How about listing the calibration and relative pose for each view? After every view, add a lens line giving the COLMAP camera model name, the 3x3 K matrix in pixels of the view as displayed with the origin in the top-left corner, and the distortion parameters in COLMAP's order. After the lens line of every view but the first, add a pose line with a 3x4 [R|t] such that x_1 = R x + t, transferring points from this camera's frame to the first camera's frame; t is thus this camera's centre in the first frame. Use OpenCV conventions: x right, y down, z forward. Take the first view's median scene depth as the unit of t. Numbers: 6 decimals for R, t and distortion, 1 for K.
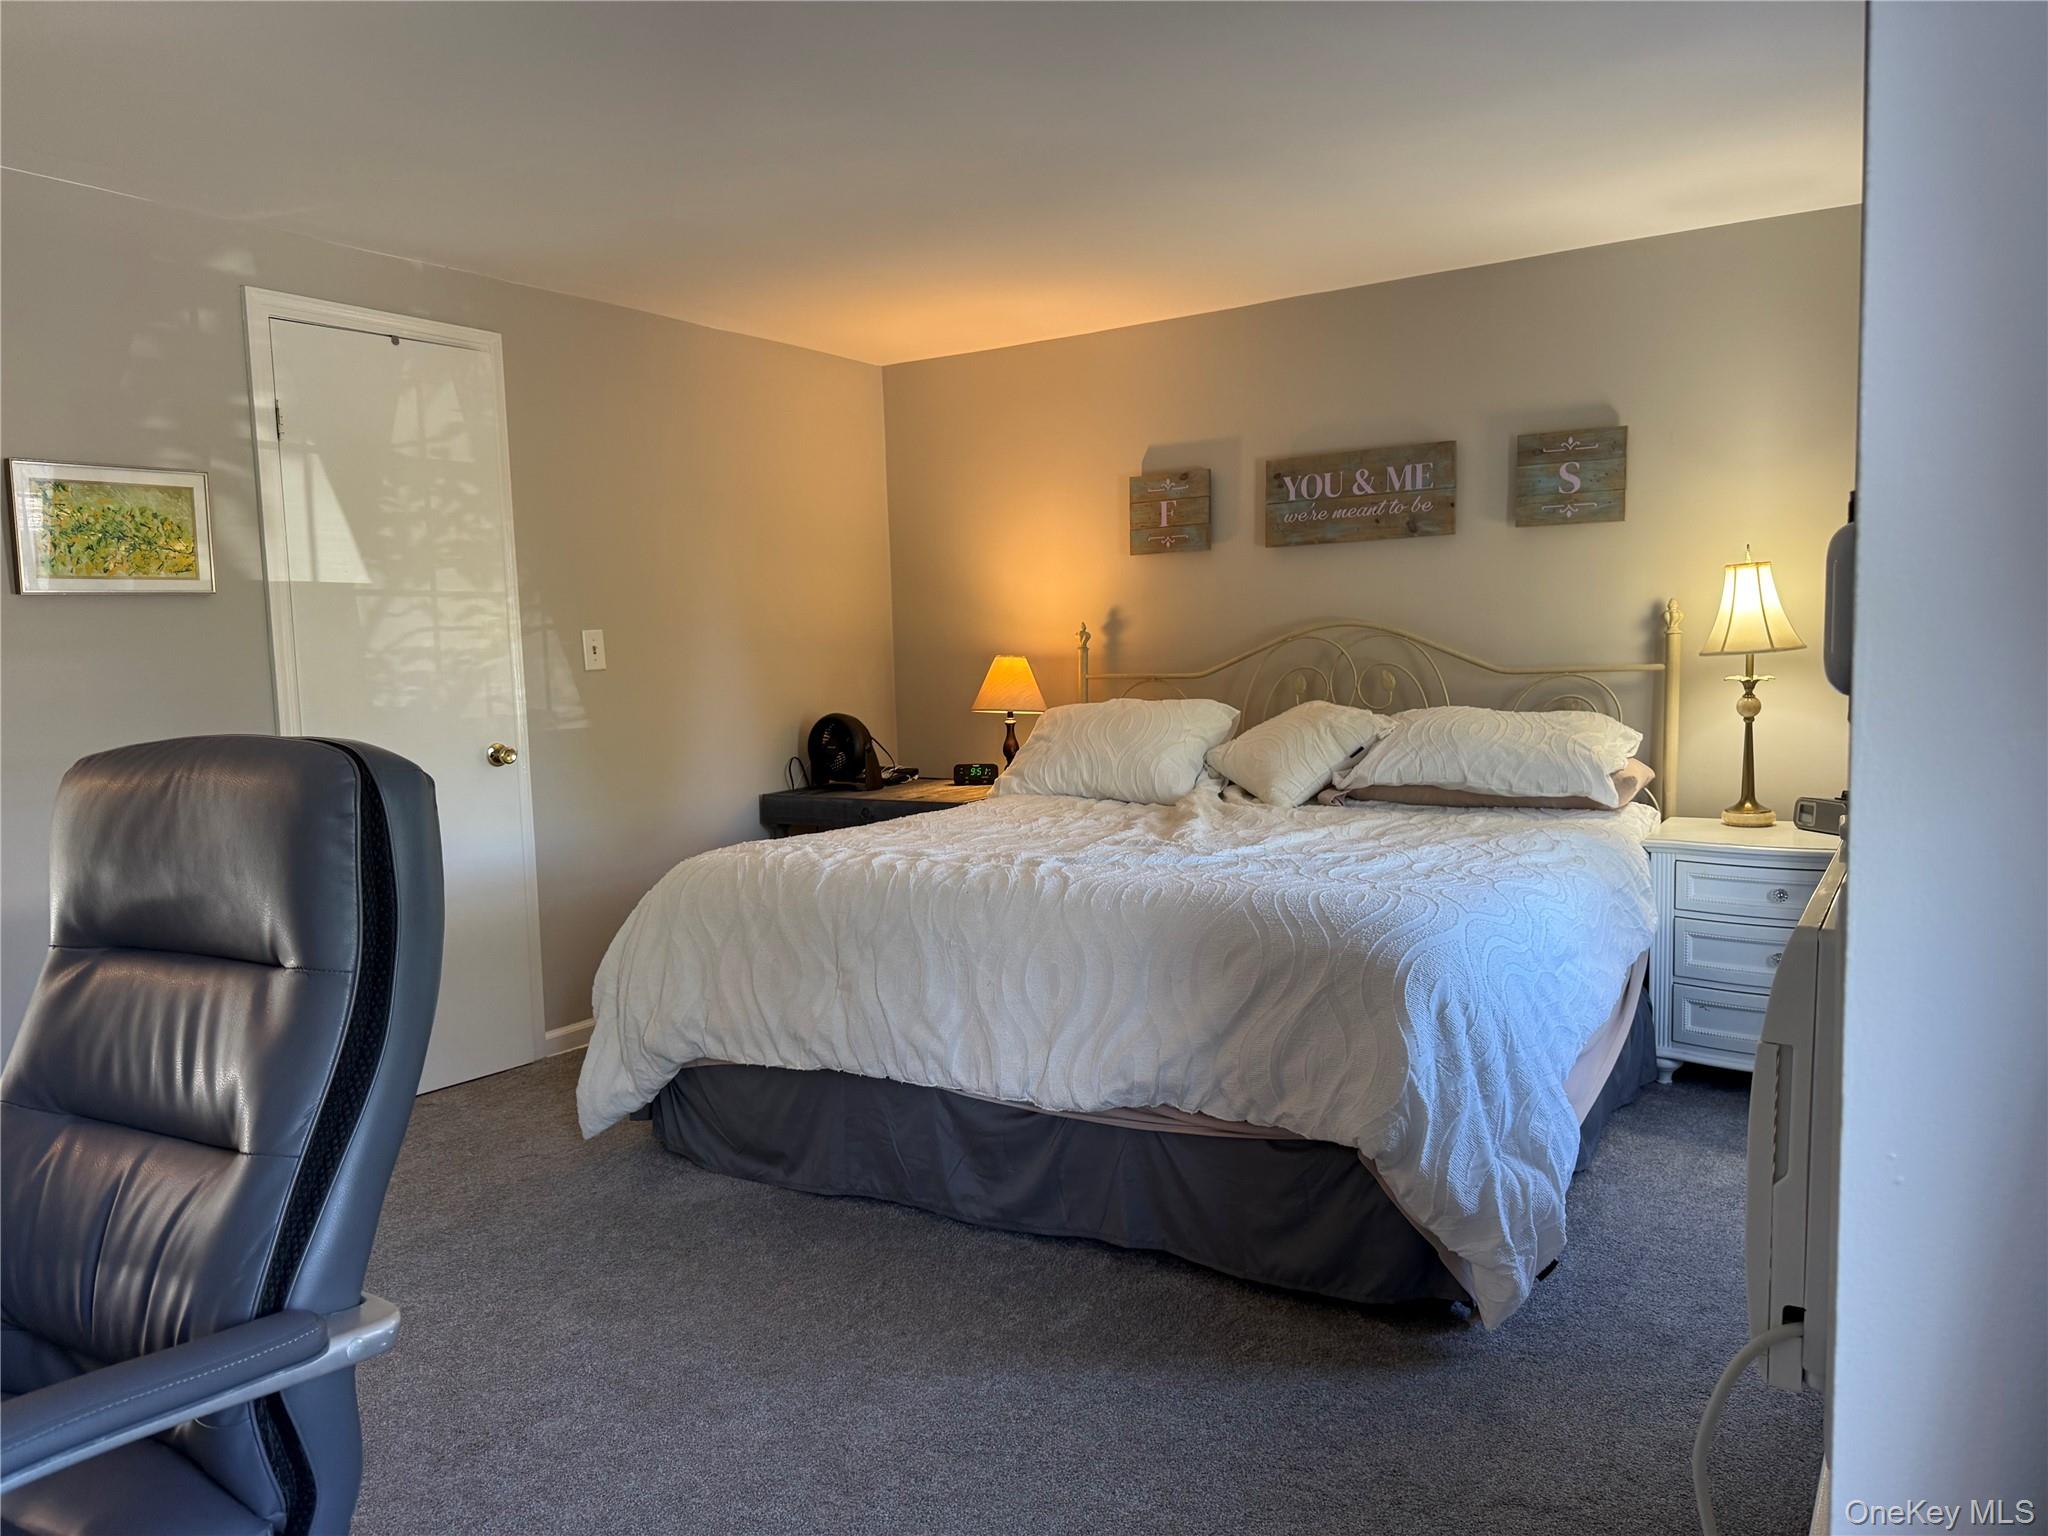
lens RADIAL K [[1429.5, 0, 1015.4], [0, 1429.5, 791.2], [0, 0, 1]] dist [0.124305, -0.167574]
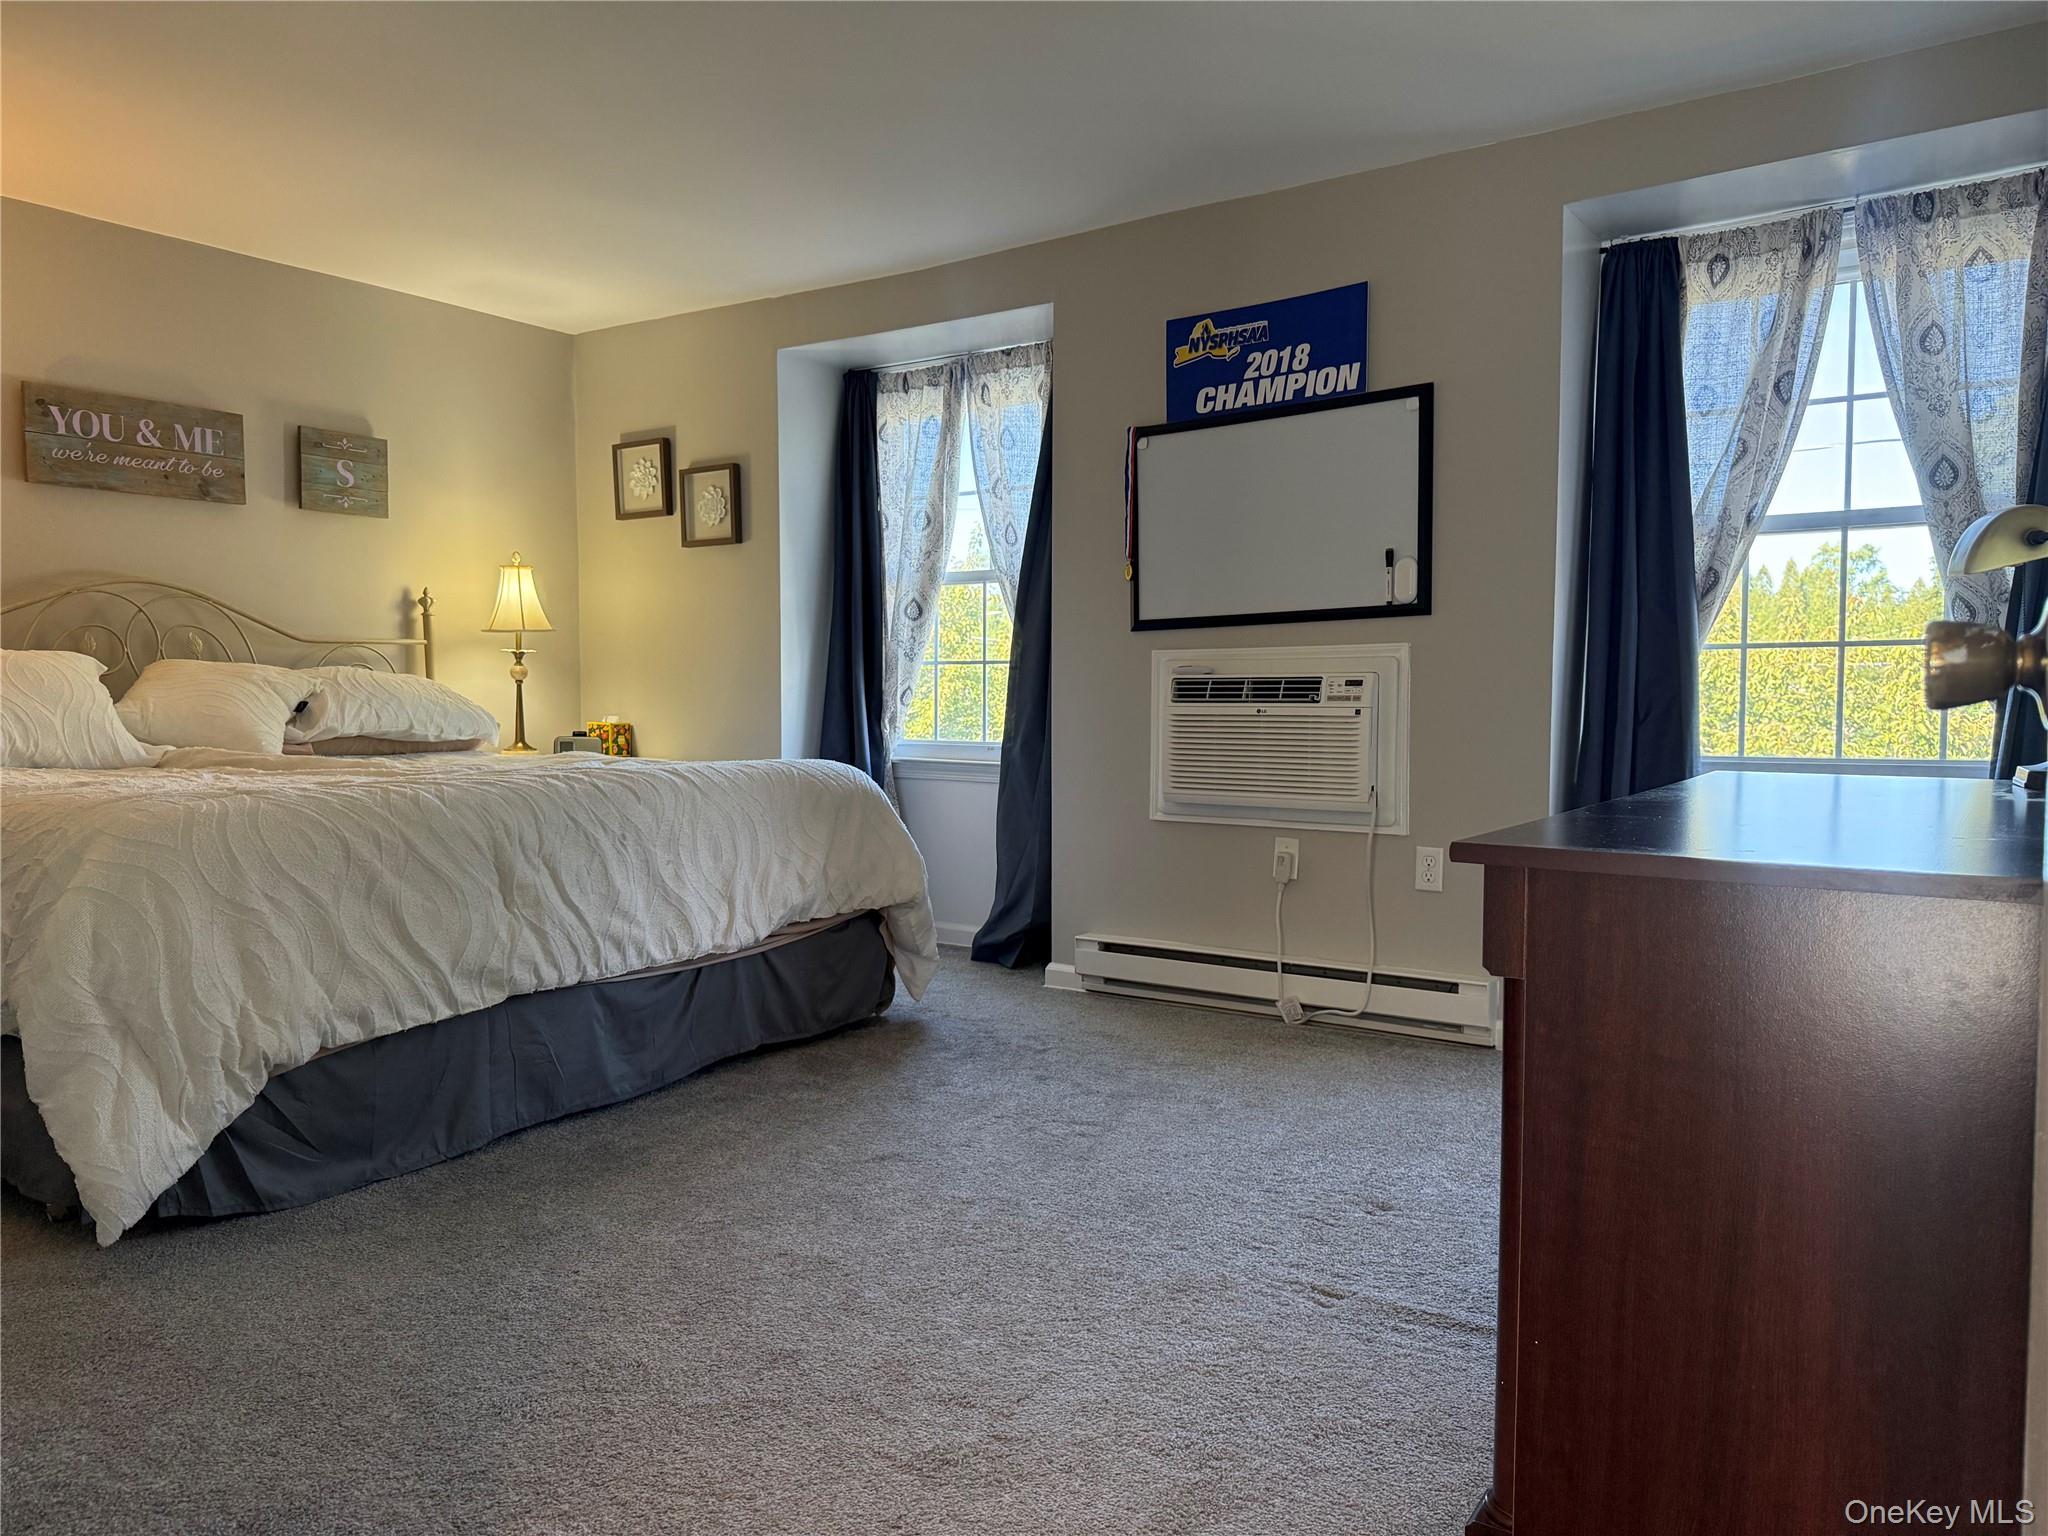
lens RADIAL K [[1428.4, 0, 1027.5], [0, 1428.4, 779.1], [0, 0, 1]] dist [0.075899, -0.078394]
pose [[0.031350, -0.036945, 0.998825, -0.747108], [0.099417, 0.994476, 0.033663, 0.038995], [-0.994552, 0.098245, 0.034850, 0.444472]]
